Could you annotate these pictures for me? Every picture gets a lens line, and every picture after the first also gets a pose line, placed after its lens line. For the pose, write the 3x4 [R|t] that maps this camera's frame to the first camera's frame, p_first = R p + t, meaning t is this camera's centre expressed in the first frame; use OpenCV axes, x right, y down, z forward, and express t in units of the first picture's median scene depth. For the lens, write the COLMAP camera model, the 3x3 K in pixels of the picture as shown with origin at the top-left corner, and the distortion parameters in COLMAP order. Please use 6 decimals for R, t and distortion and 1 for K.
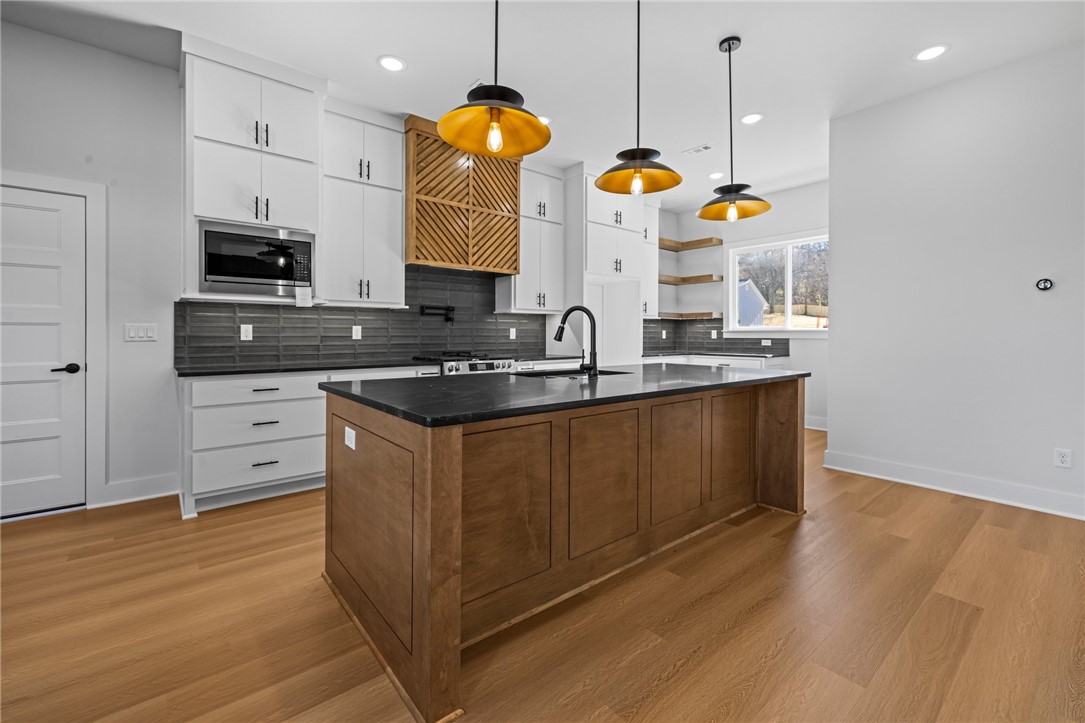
lens RADIAL K [[468.2, 0, 548.5], [0, 468.2, 333.6], [0, 0, 1]] dist [0.001269, -0.000106]
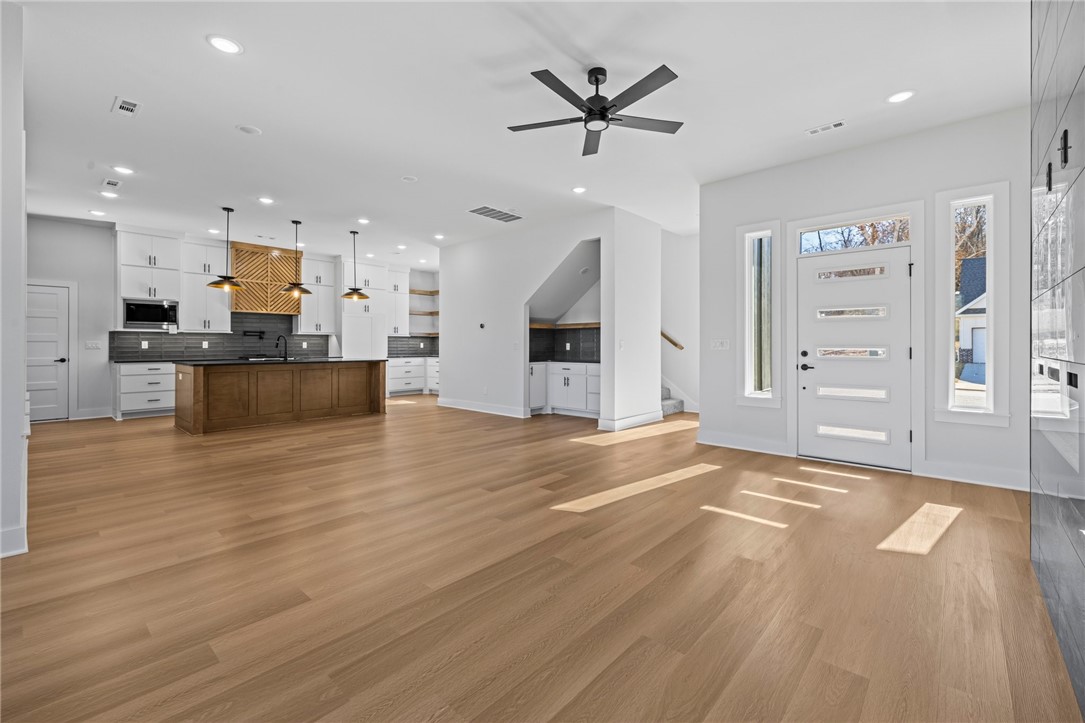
lens RADIAL K [[468.2, 0, 551.4], [0, 468.2, 343.2], [0, 0, 1]] dist [0.001269, -0.000106]
pose [[0.989622, -0.003558, 0.143649, 0.893465], [0.004401, 0.999975, -0.005551, 0.009414], [-0.143626, 0.006126, 0.989613, -1.397278]]
